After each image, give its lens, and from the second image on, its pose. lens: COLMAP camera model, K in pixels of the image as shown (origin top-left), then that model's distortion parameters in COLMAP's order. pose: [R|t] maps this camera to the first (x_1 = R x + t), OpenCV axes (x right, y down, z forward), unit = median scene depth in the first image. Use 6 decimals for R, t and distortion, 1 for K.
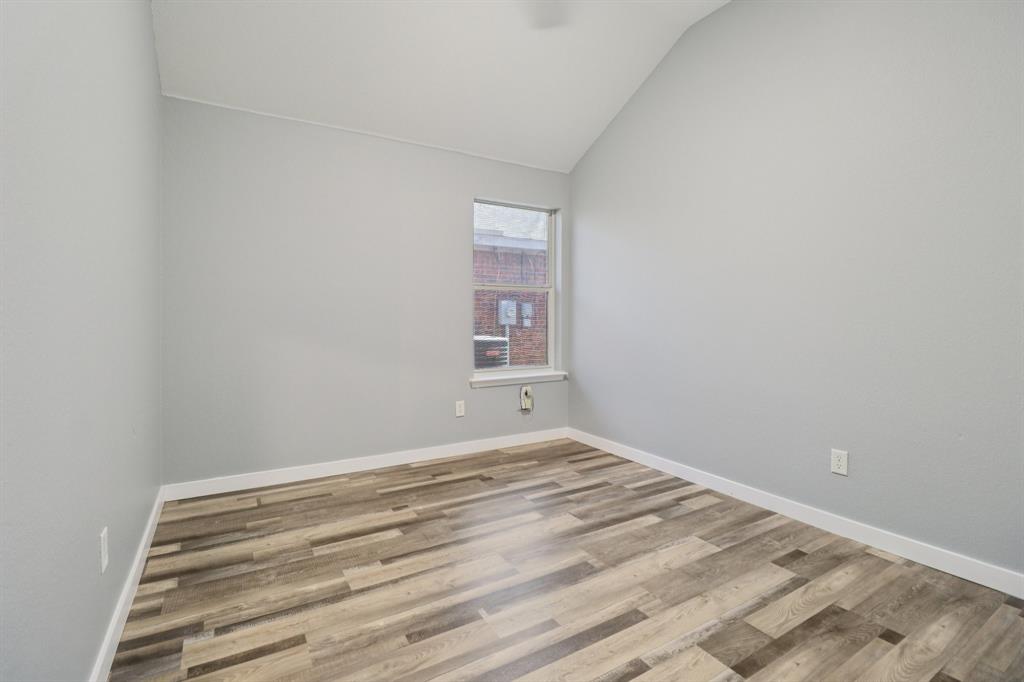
lens RADIAL K [[480.2, 0, 510.9], [0, 480.2, 335.4], [0, 0, 1]] dist [-0.012864, -0.009180]
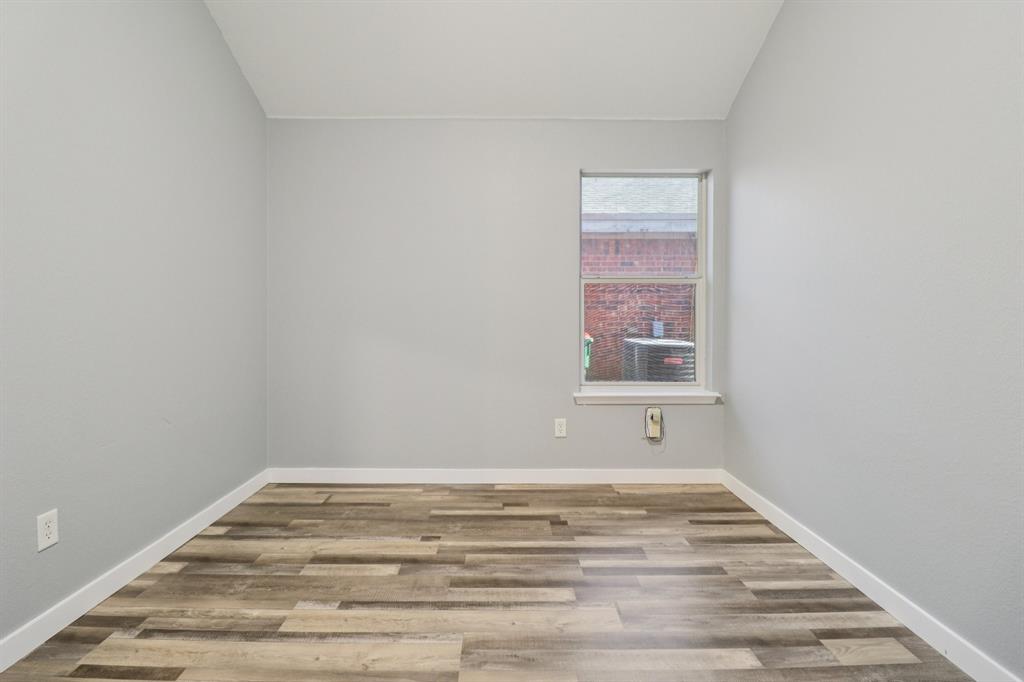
lens RADIAL K [[480.2, 0, 491.2], [0, 480.2, 339.0], [0, 0, 1]] dist [-0.012864, -0.009180]
pose [[0.854226, 0.023716, -0.519361, 0.264944], [-0.019109, 0.999716, 0.014222, -0.014242], [0.519551, -0.002224, 0.854436, 0.272390]]
